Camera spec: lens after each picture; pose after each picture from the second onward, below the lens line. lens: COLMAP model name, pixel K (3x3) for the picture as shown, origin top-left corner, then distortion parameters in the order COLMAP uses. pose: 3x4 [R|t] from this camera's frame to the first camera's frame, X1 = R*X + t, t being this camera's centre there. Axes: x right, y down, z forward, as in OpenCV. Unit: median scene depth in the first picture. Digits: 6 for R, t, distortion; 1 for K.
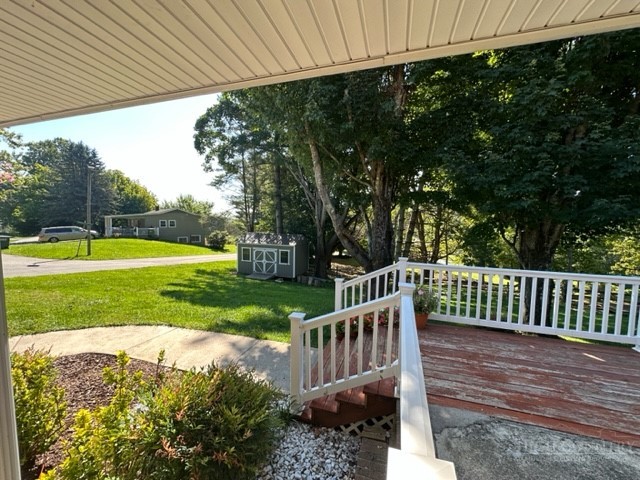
lens RADIAL K [[254.5, 0, 320.0], [0, 254.5, 240.0], [0, 0, 1]] dist [-0.001903, 0.000130]
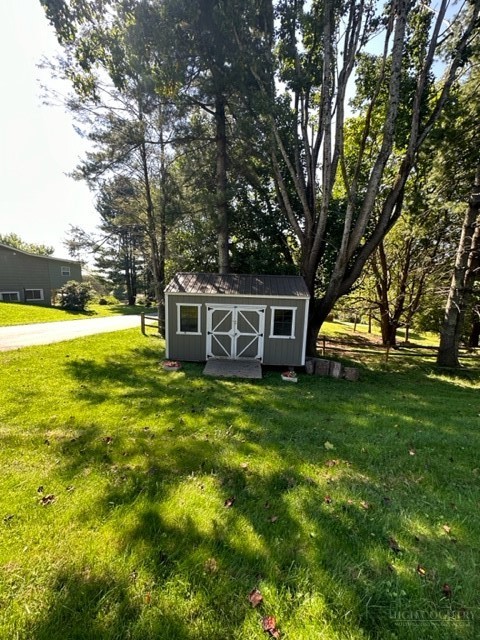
lens RADIAL K [[254.5, 0, 240.0], [0, 254.5, 320.0], [0, 0, 1]] dist [-0.001903, 0.000130]
pose [[0.968532, -0.030767, 0.246978, -0.315913], [0.010835, 0.996601, 0.081661, 0.022785], [-0.248651, -0.076416, 0.965574, 0.549599]]
